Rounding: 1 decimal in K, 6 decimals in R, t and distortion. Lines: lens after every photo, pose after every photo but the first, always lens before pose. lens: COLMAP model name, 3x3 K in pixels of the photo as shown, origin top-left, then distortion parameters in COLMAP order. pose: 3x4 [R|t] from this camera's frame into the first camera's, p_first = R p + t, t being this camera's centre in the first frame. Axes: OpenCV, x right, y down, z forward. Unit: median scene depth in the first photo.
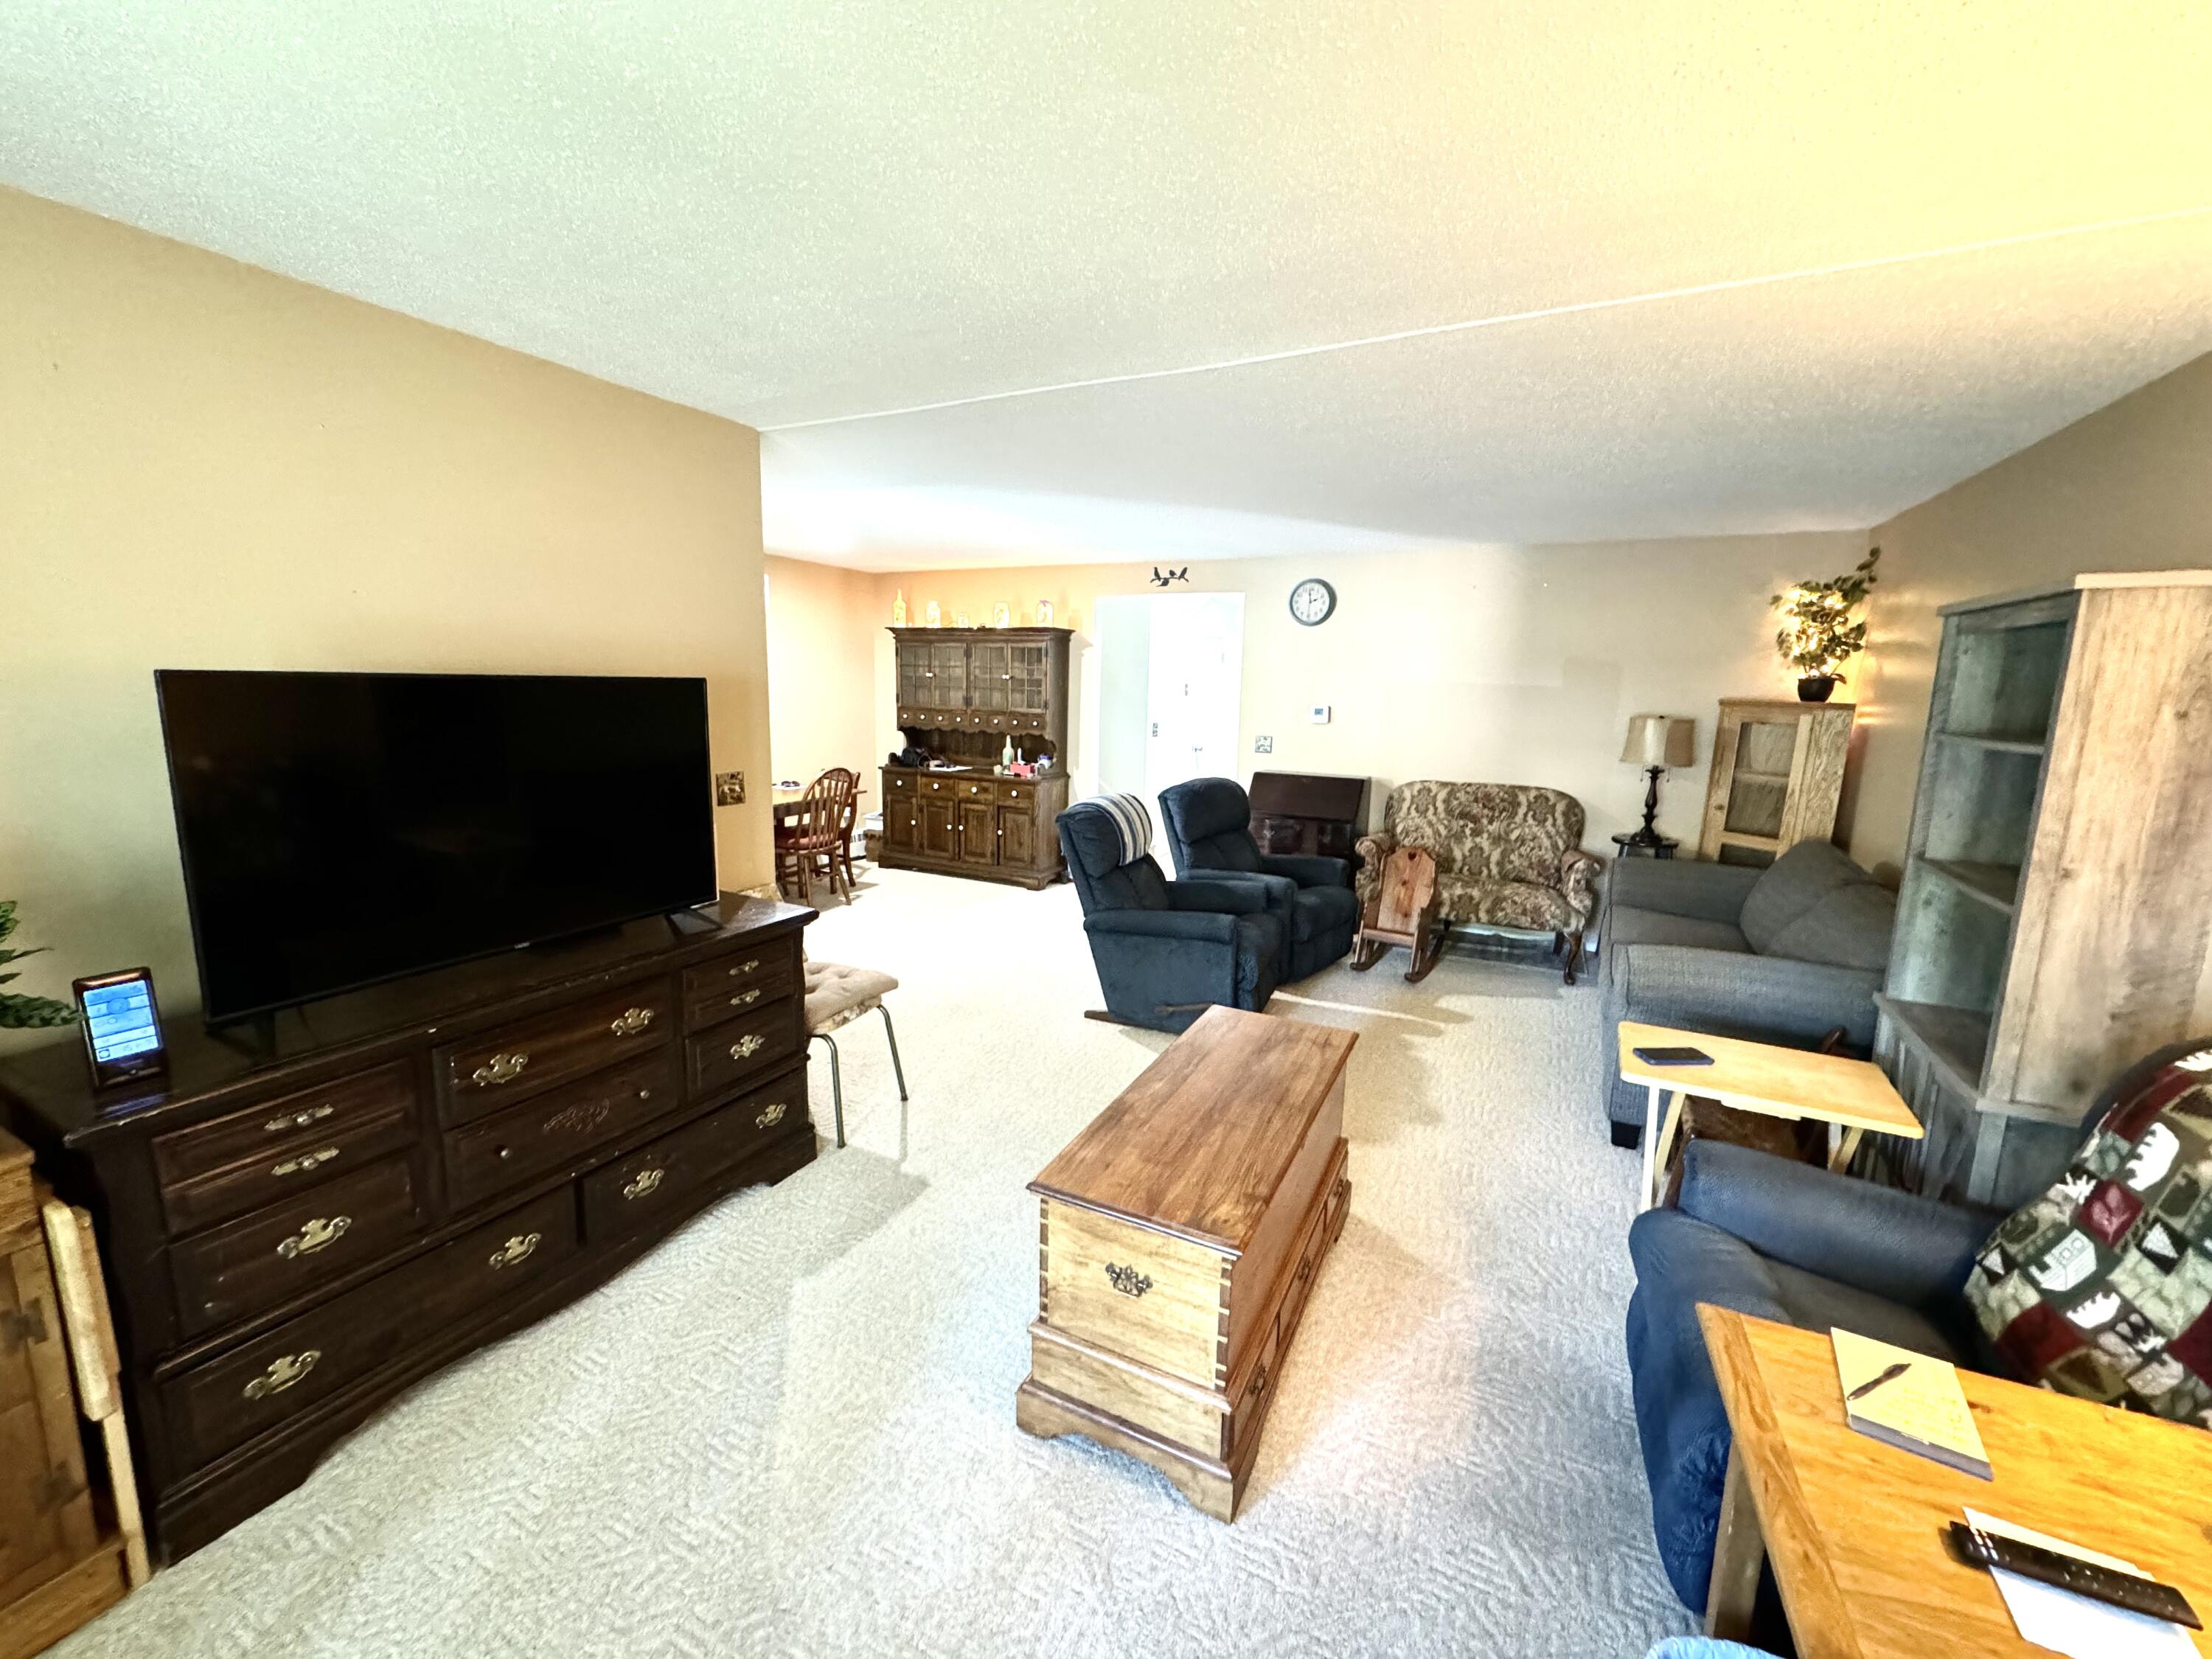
lens RADIAL K [[878.1, 0, 1108.7], [0, 878.1, 828.1], [0, 0, 1]] dist [-0.003761, 0.000310]
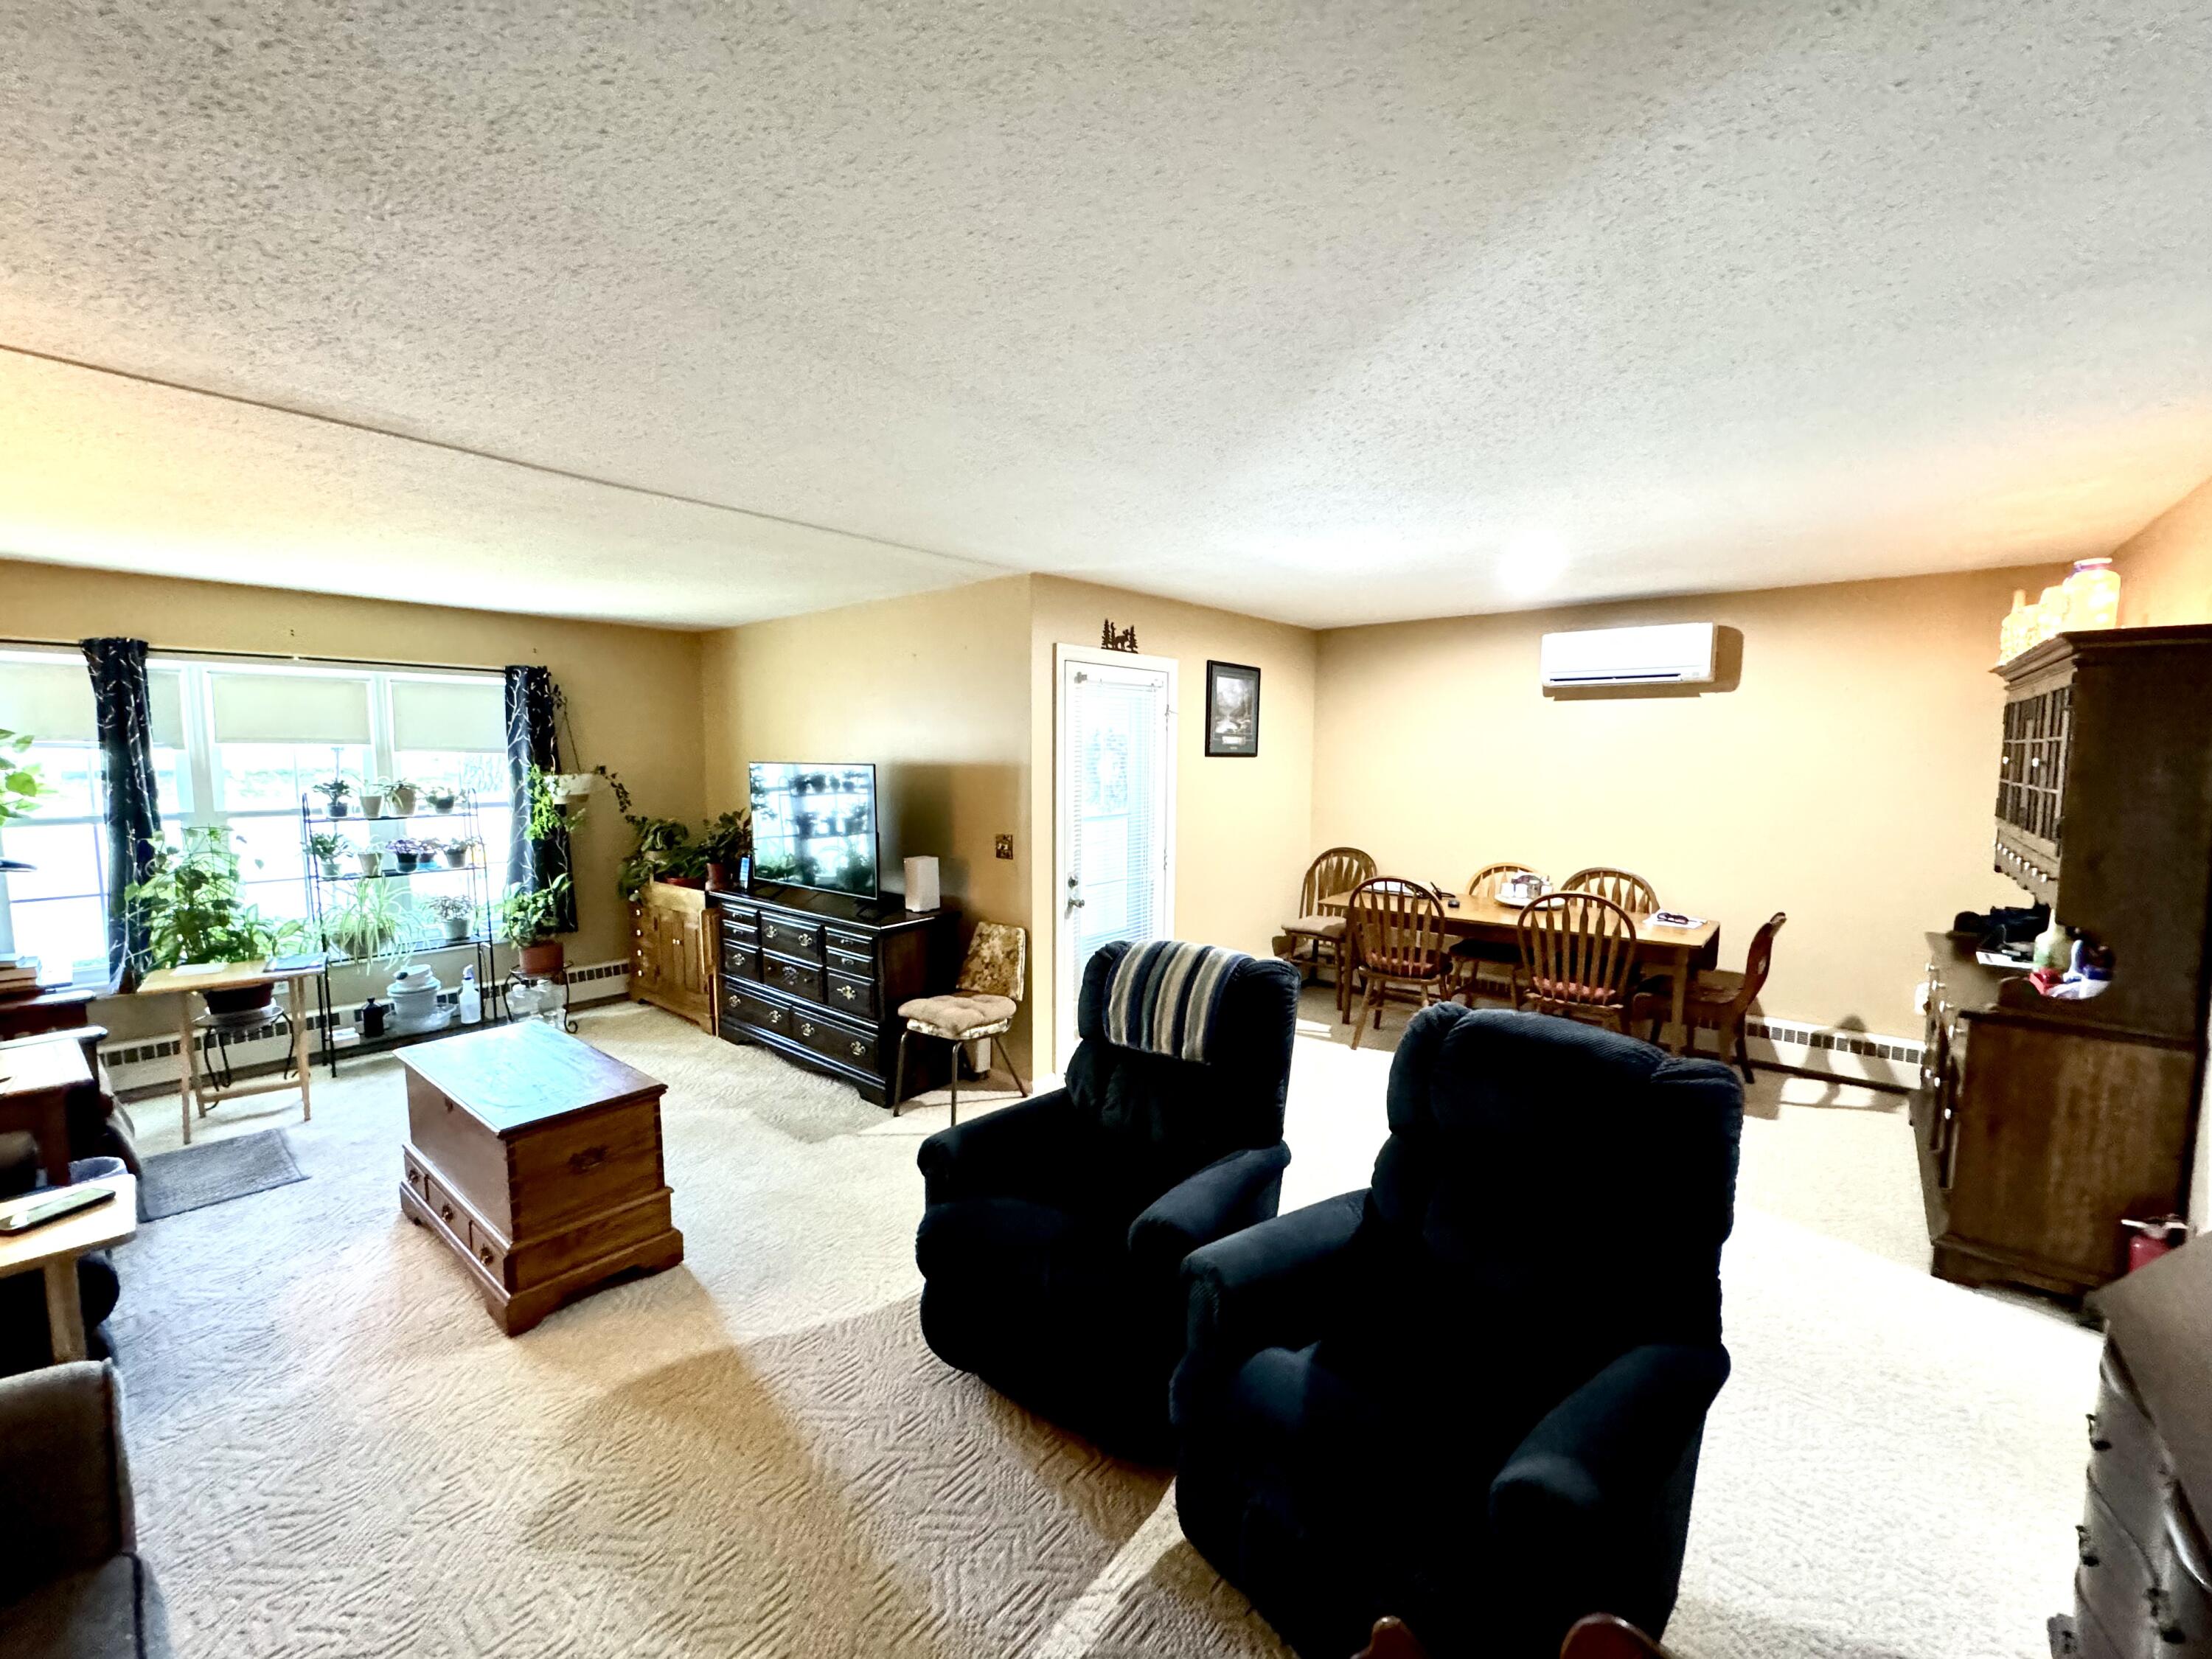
lens RADIAL K [[878.1, 0, 1101.5], [0, 878.1, 833.1], [0, 0, 1]] dist [-0.003761, 0.000310]
pose [[-0.231273, 0.067547, -0.970541, 0.554595], [-0.168759, 0.979679, 0.108397, -0.157342], [0.958141, 0.188856, -0.215174, 0.953804]]
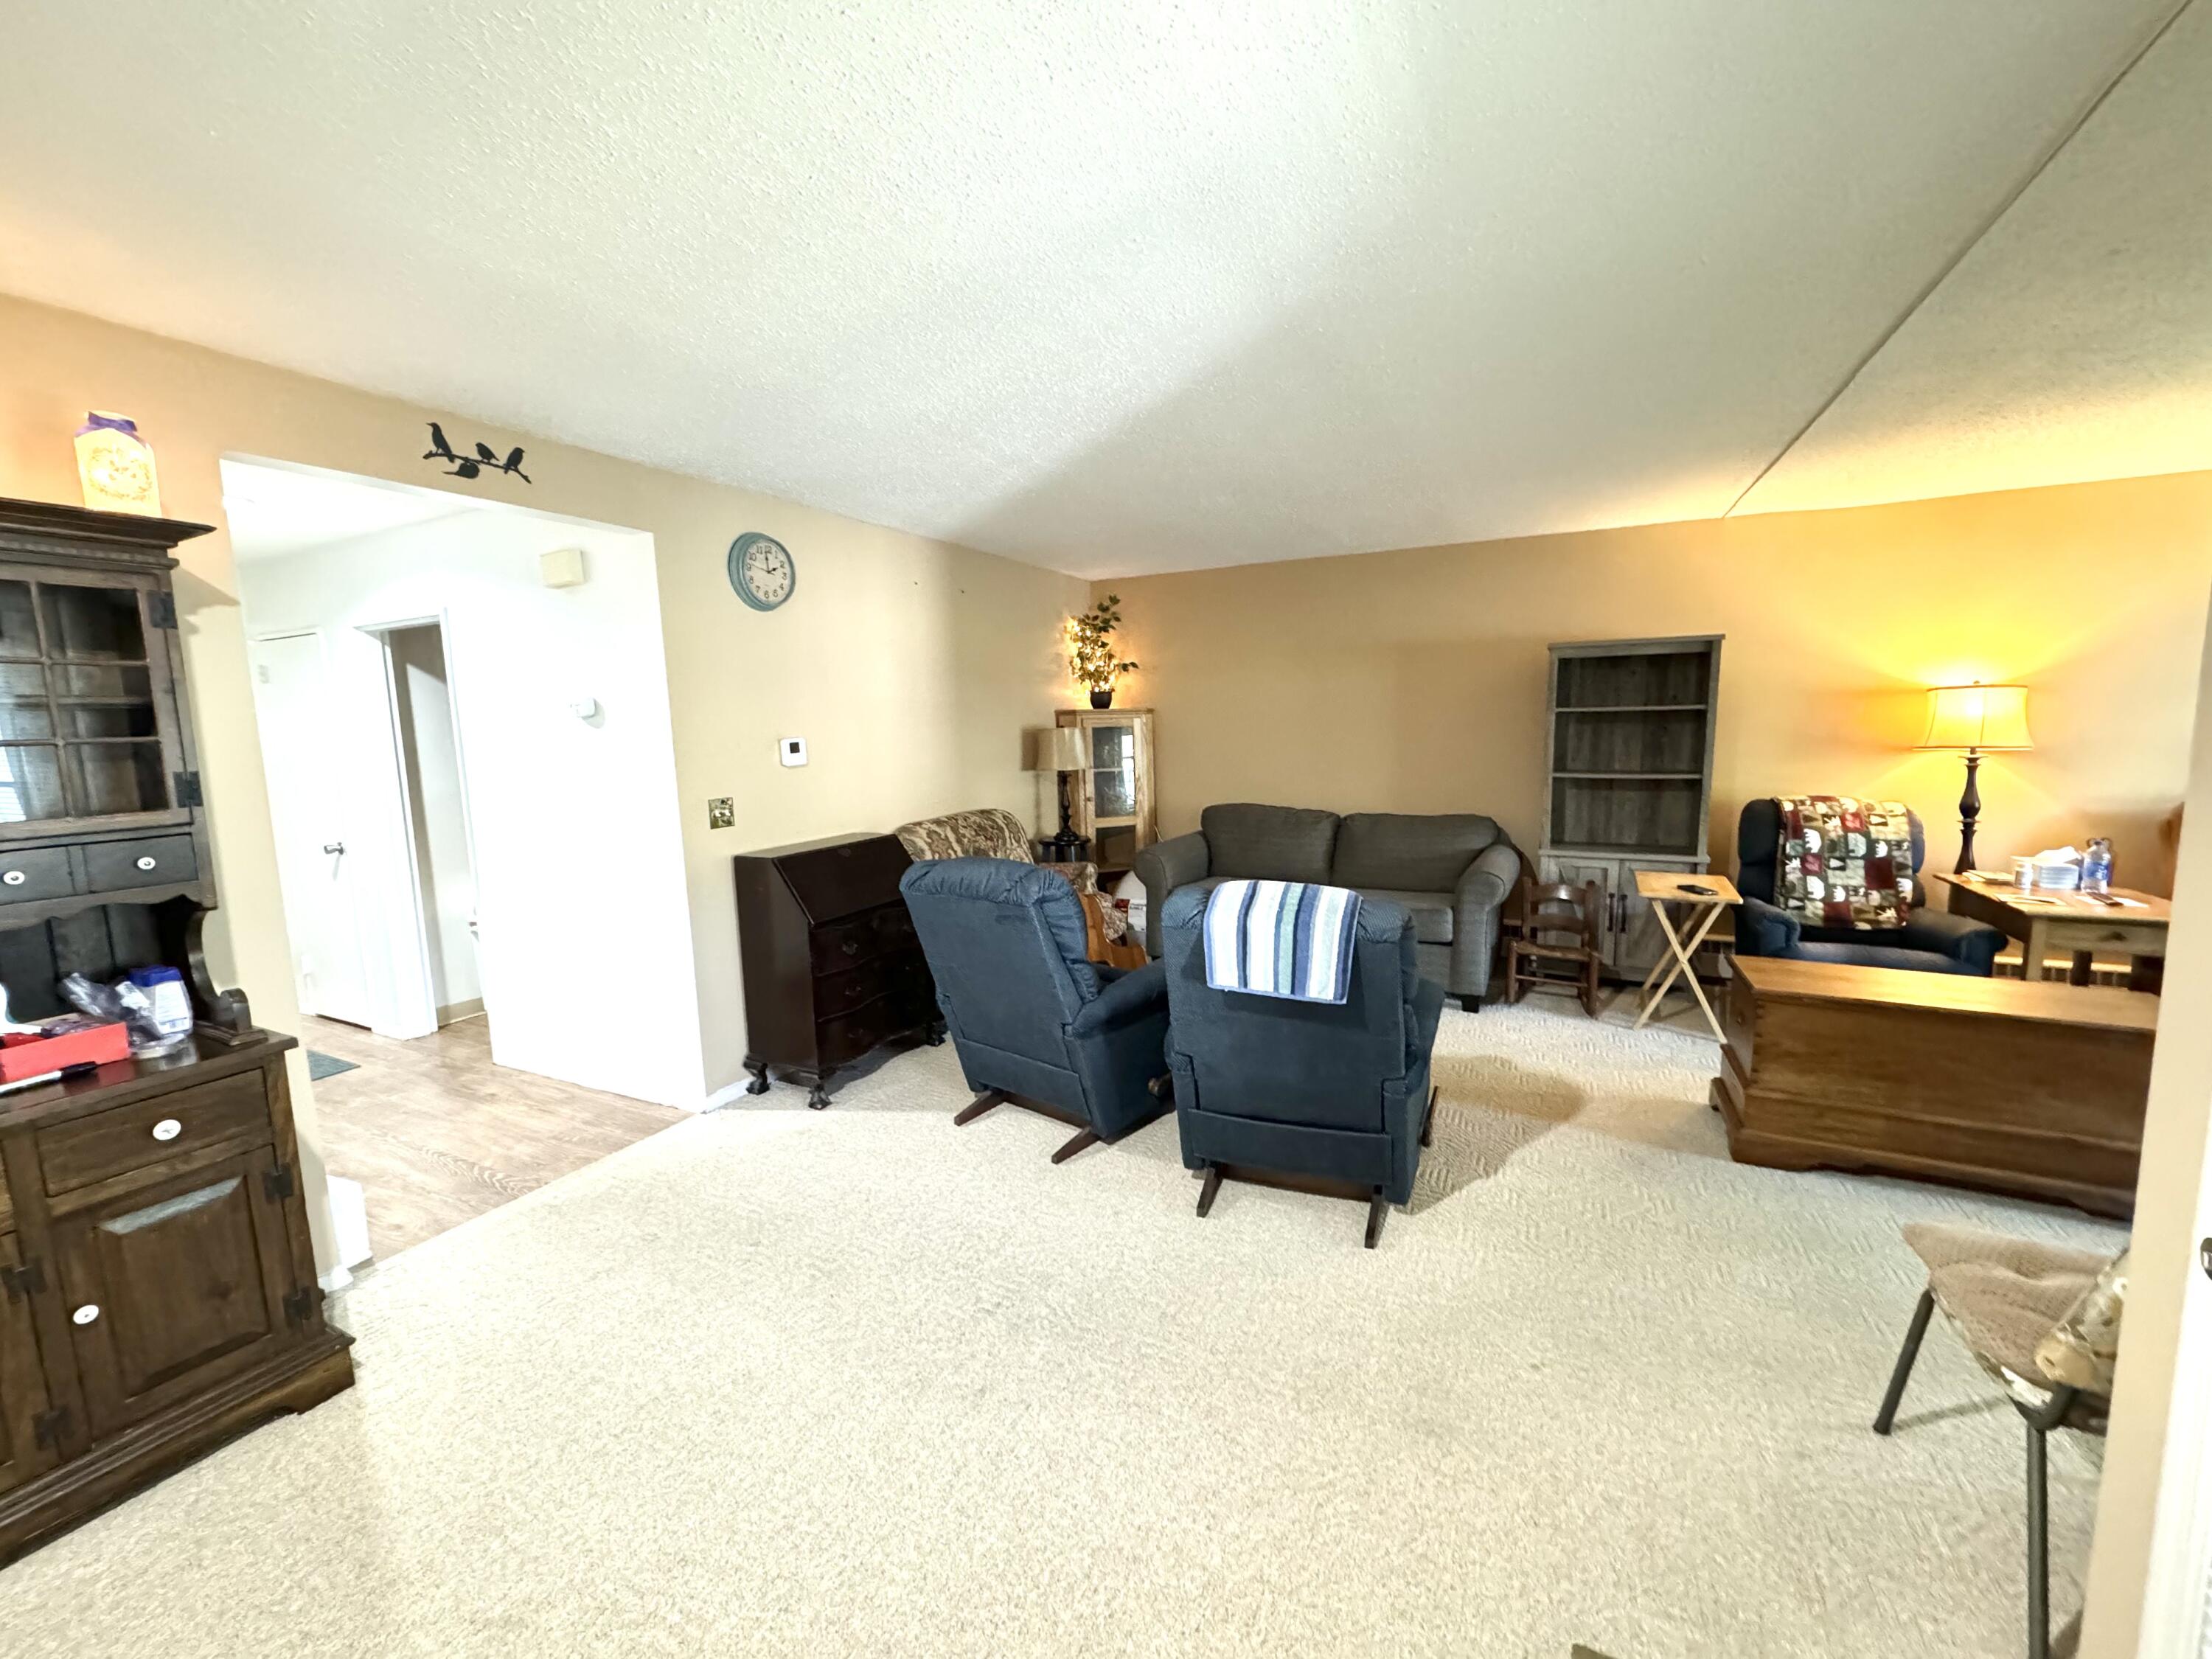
lens RADIAL K [[878.1, 0, 1107.9], [0, 878.1, 824.5], [0, 0, 1]] dist [-0.003761, 0.000310]
pose [[-0.001967, -0.143633, 0.989629, -0.502874], [0.189783, 0.971592, 0.141392, -0.158935], [-0.981824, 0.188093, 0.025348, 0.980159]]
